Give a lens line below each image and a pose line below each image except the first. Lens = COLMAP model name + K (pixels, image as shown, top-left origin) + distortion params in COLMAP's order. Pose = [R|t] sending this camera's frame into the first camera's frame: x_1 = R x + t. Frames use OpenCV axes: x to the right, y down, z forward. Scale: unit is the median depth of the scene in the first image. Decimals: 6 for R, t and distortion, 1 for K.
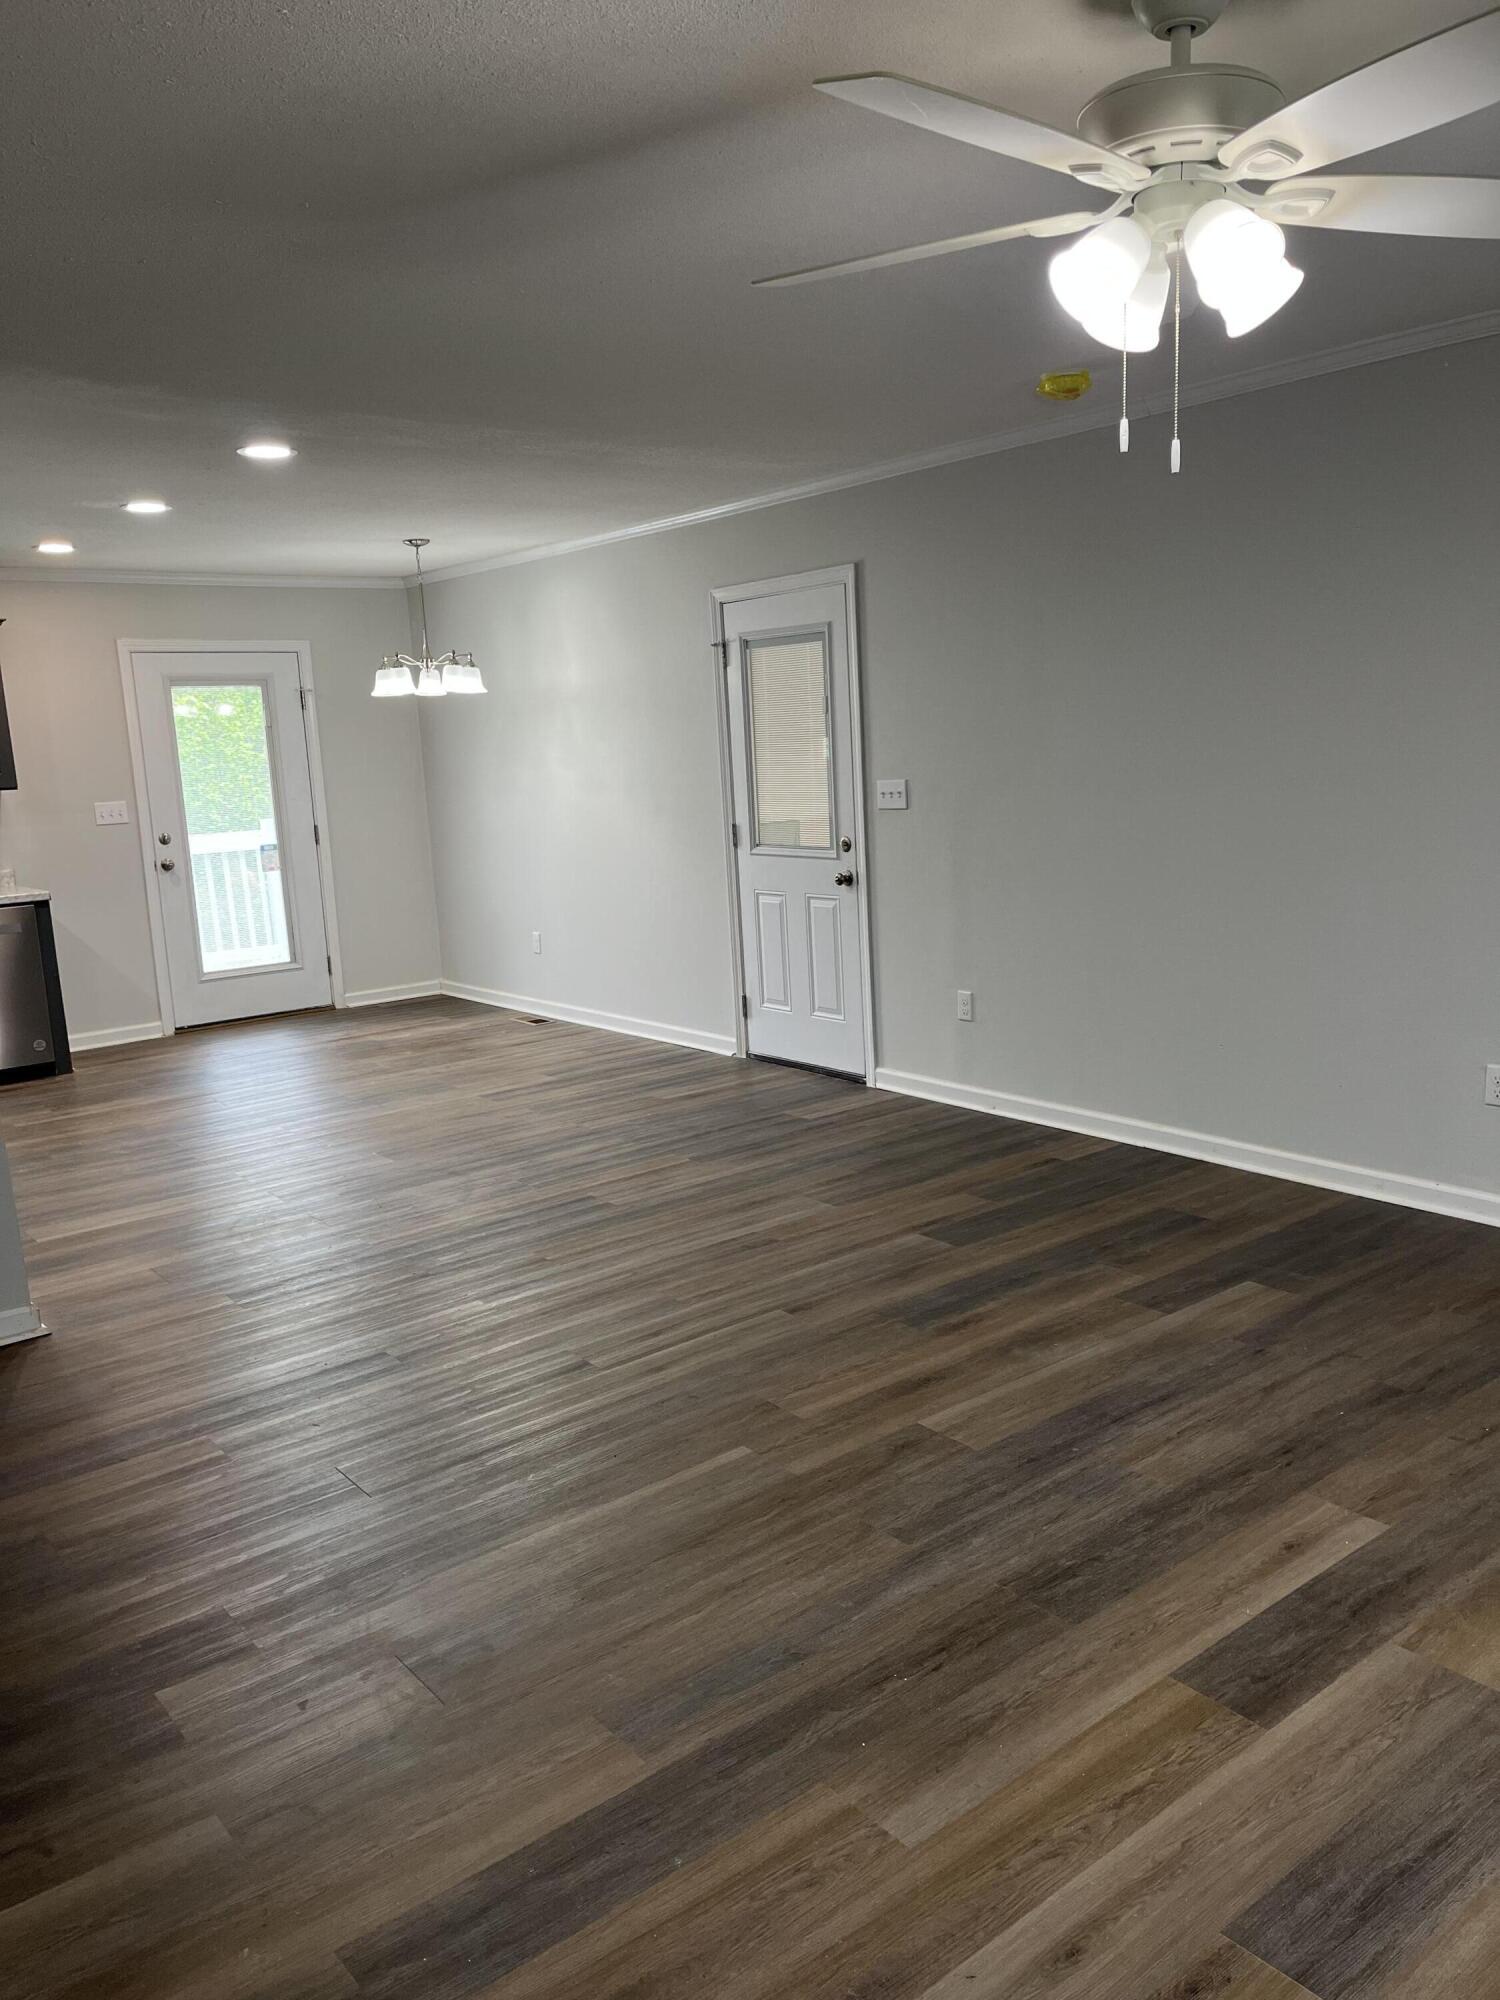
lens RADIAL K [[1524.5, 0, 750.0], [0, 1524.5, 1000.0], [0, 0, 1]] dist [0.054627, -0.005050]
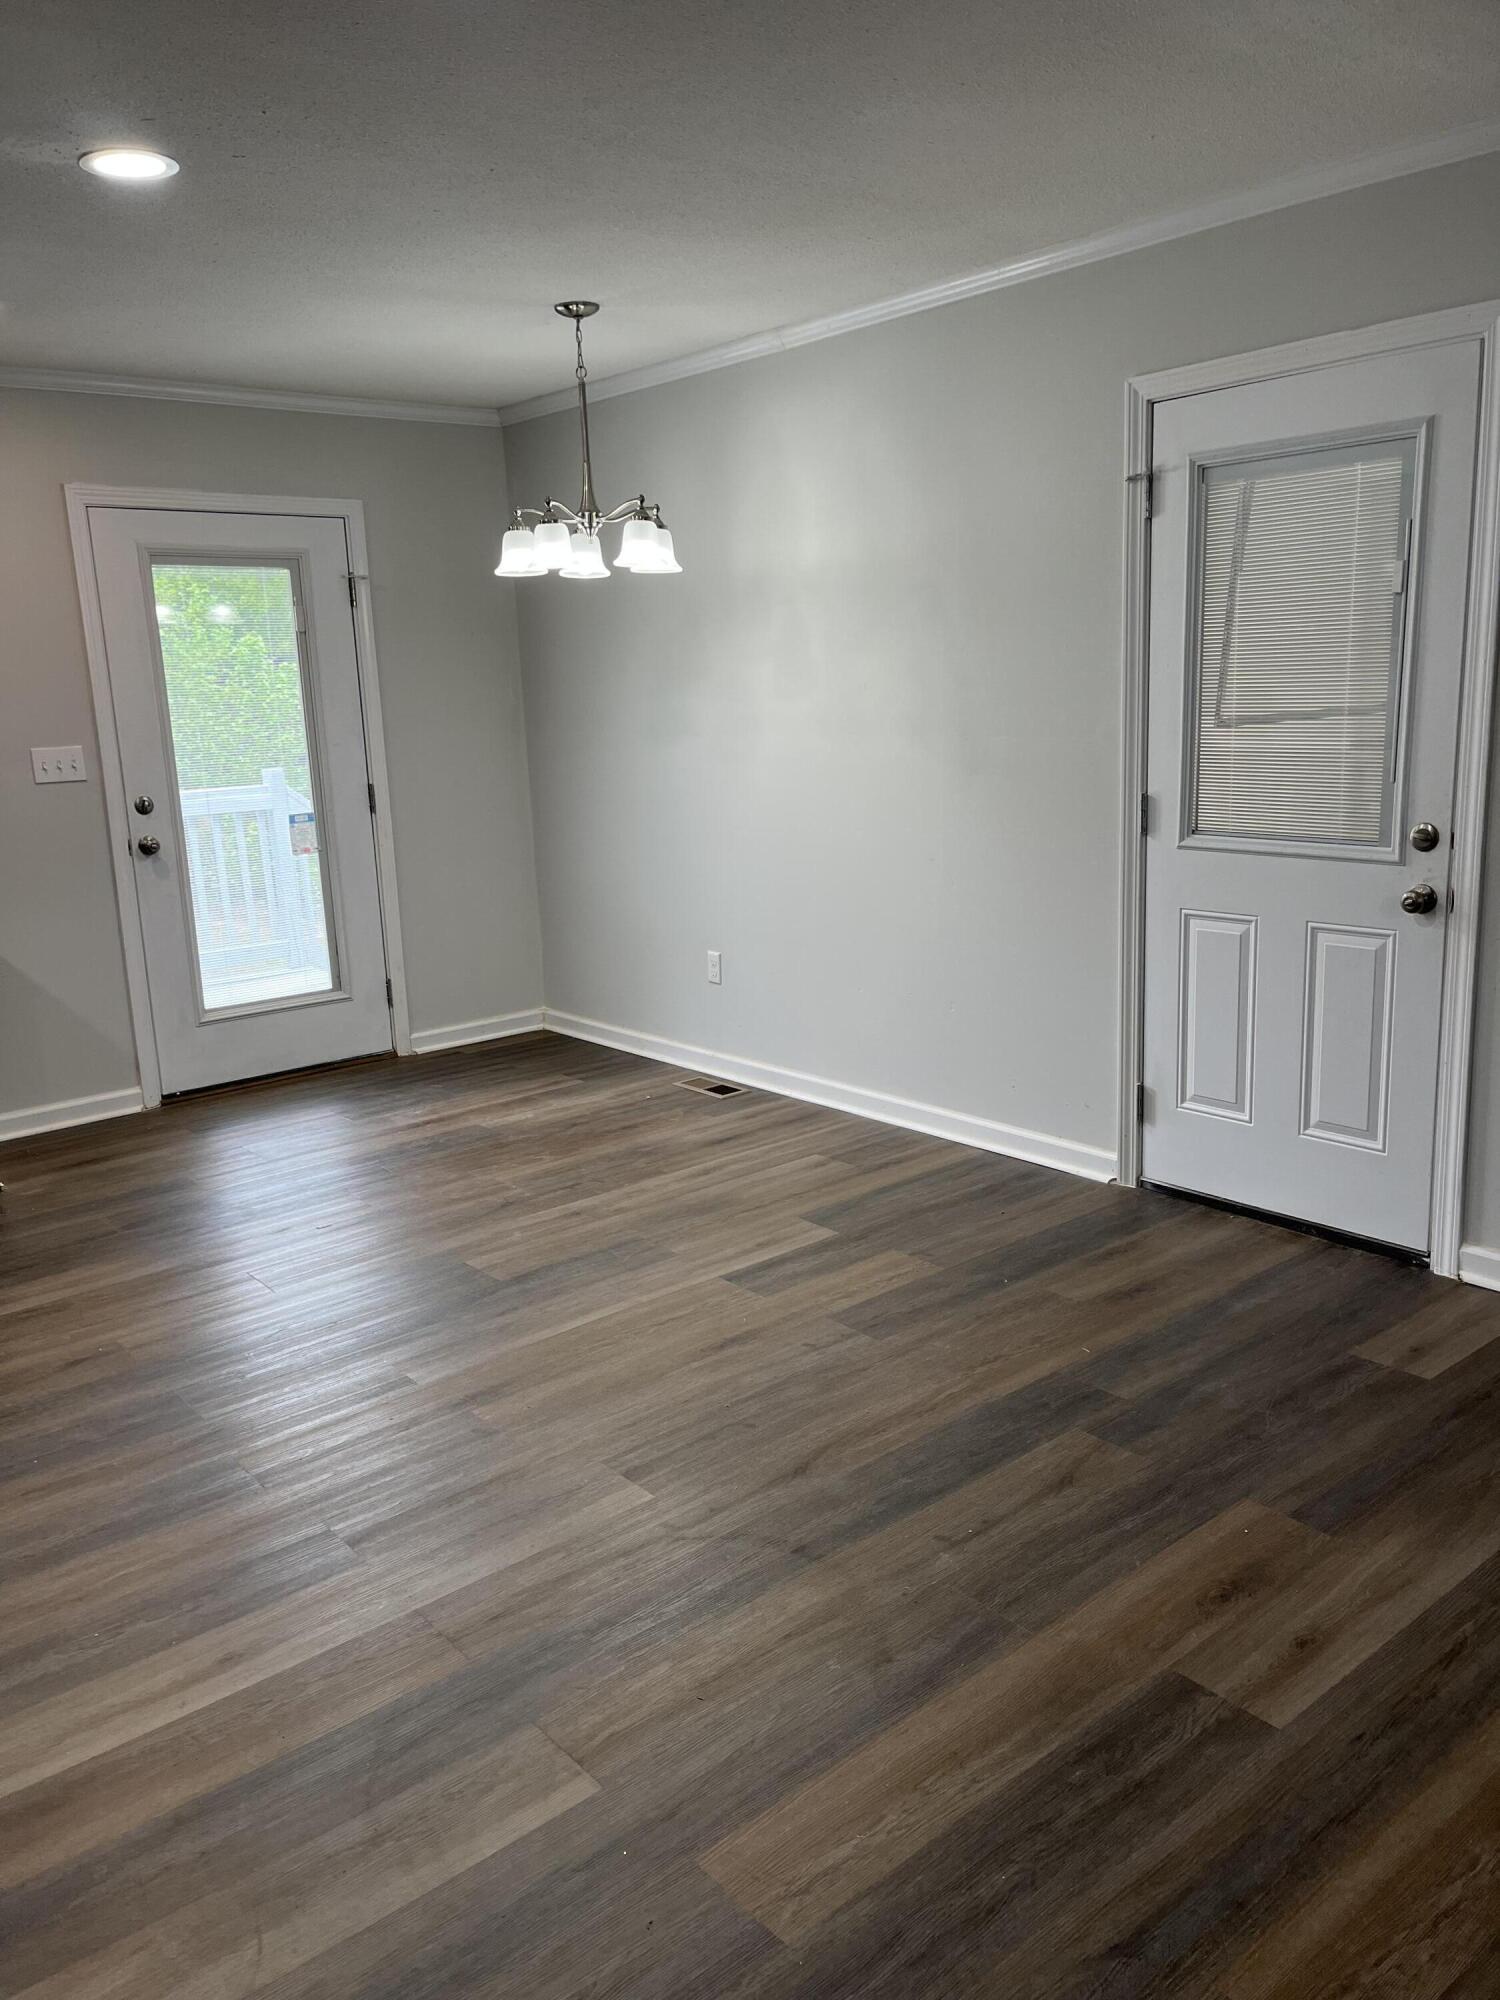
lens RADIAL K [[1524.5, 0, 750.0], [0, 1524.5, 1000.0], [0, 0, 1]] dist [0.054627, -0.005050]
pose [[0.999518, 0.003979, 0.030799, -0.151991], [-0.005067, 0.999363, 0.035322, -0.049060], [-0.030639, -0.035461, 0.998901, 0.359088]]
